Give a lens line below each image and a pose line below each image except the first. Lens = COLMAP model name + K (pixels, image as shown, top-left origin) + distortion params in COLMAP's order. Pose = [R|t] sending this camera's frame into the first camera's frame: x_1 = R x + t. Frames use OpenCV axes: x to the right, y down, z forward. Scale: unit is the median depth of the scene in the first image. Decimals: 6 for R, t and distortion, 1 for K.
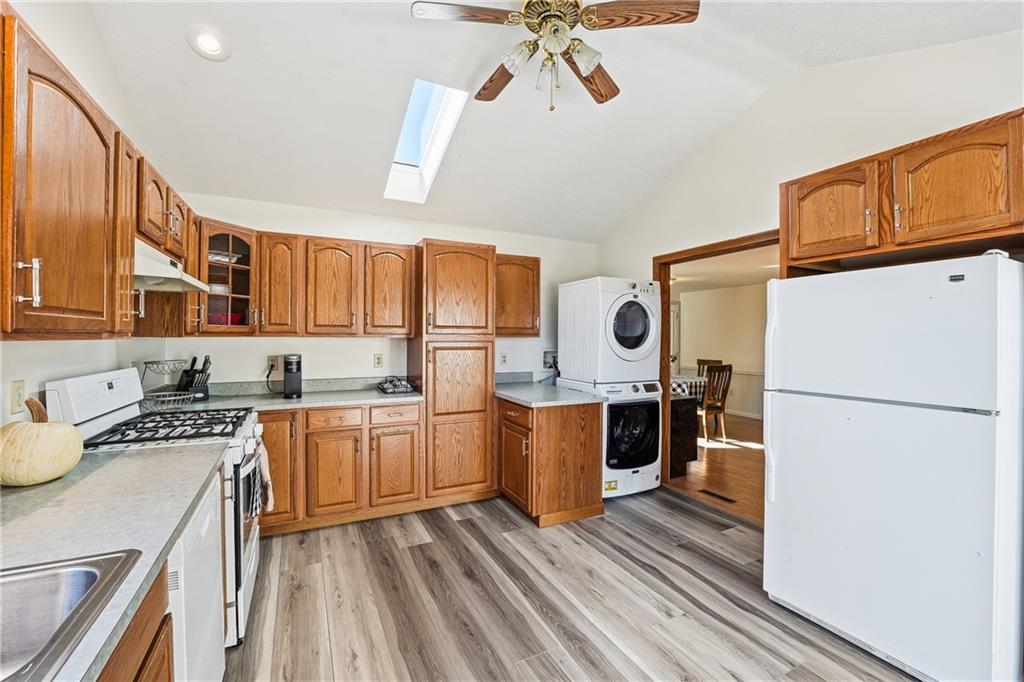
lens RADIAL K [[428.3, 0, 512.3], [0, 428.3, 337.5], [0, 0, 1]] dist [-0.023148, -0.000014]
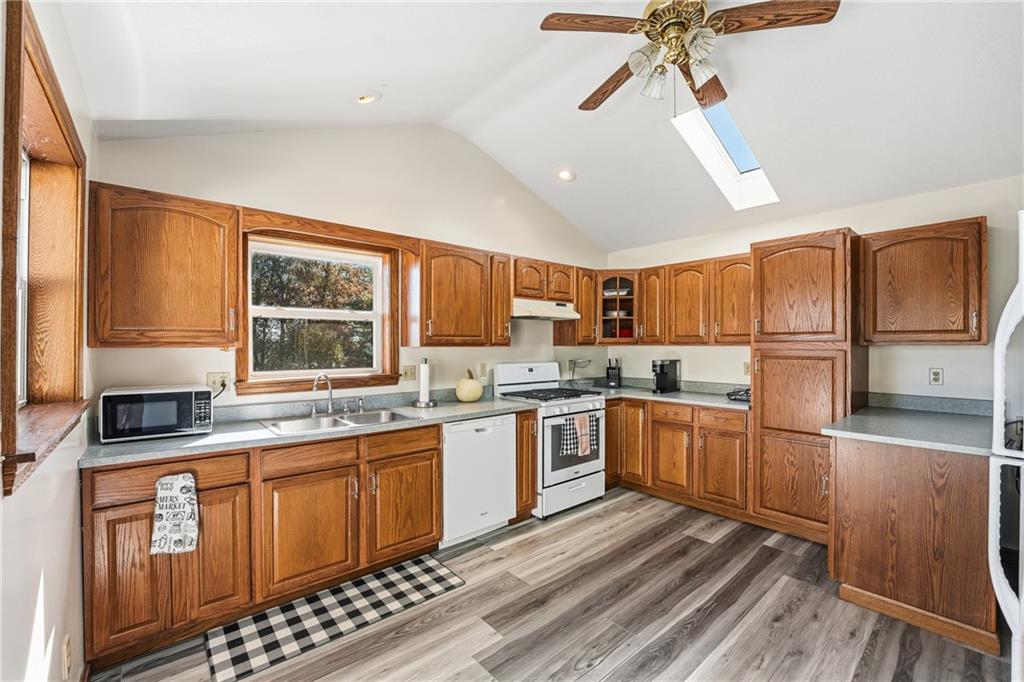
lens RADIAL K [[423.5, 0, 514.0], [0, 423.5, 342.9], [0, 0, 1]] dist [-0.023654, 0.000087]
pose [[0.252121, -0.009264, -0.967651, 0.643029], [0.001053, 0.999956, -0.009299, 0.002241], [0.967695, 0.001326, 0.252120, 0.264170]]
